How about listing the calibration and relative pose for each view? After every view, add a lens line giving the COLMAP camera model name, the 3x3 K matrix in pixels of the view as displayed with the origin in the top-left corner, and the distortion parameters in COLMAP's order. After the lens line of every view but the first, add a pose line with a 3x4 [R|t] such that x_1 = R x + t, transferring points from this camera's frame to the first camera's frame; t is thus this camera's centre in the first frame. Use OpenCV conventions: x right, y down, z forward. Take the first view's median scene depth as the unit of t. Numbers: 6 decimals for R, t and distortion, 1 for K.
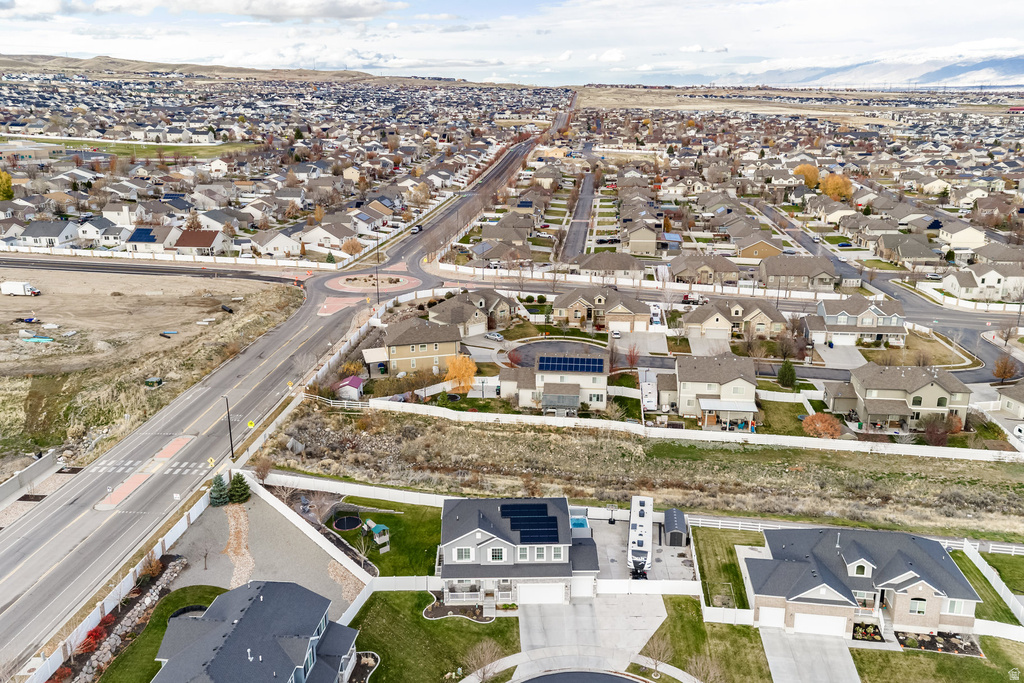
lens RADIAL K [[885.7, 0, 506.4], [0, 885.7, 352.5], [0, 0, 1]] dist [0.092624, -0.021700]
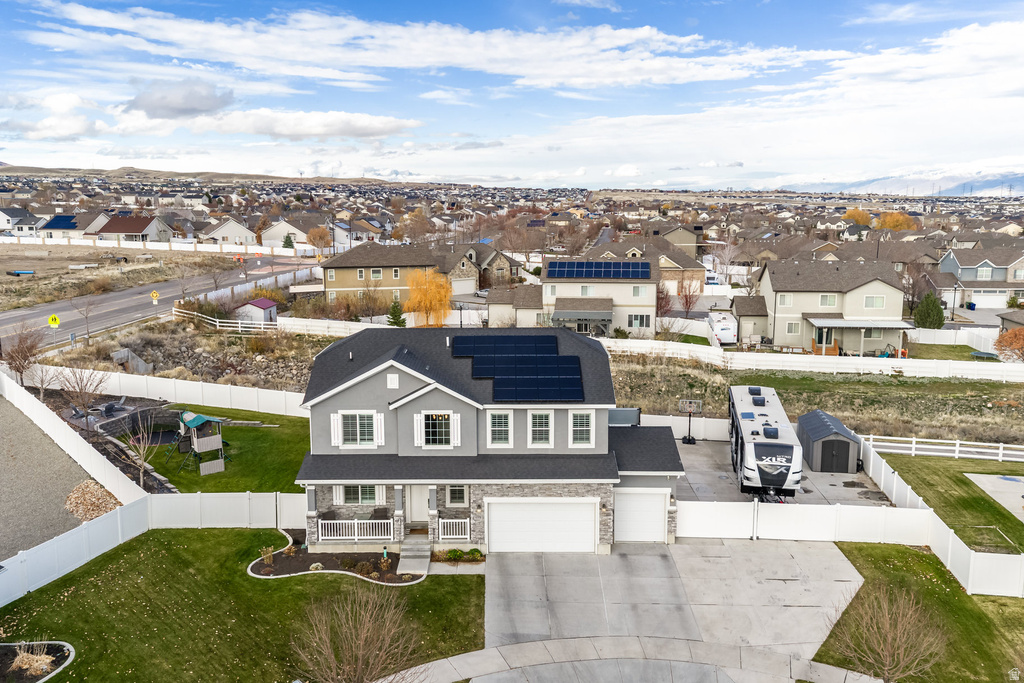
lens RADIAL K [[885.7, 0, 499.8], [0, 885.7, 363.4], [0, 0, 1]] dist [0.092624, -0.021700]
pose [[0.999654, 0.007052, -0.025348, 0.025582], [-0.010137, 0.992262, -0.123749, 0.216390], [0.024279, 0.123963, 0.991990, 0.511387]]
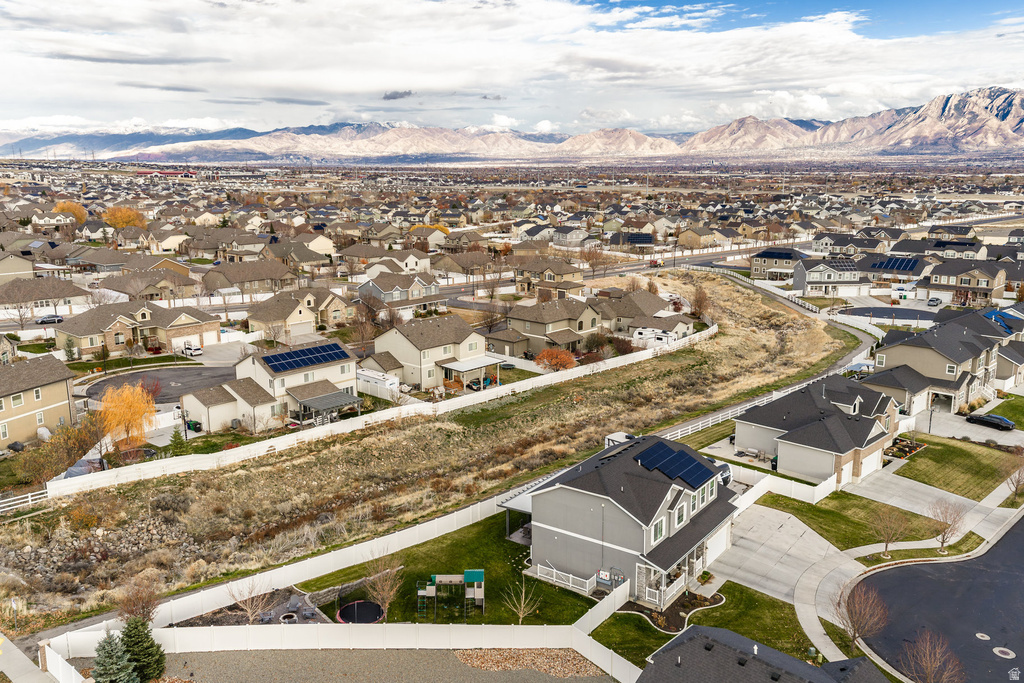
lens RADIAL K [[885.7, 0, 522.4], [0, 885.7, 354.6], [0, 0, 1]] dist [0.092624, -0.021700]
pose [[0.578627, -0.181672, 0.795102, -0.558287], [0.246818, 0.968169, 0.041597, 0.033853], [-0.777349, 0.172176, 0.605048, 0.558406]]
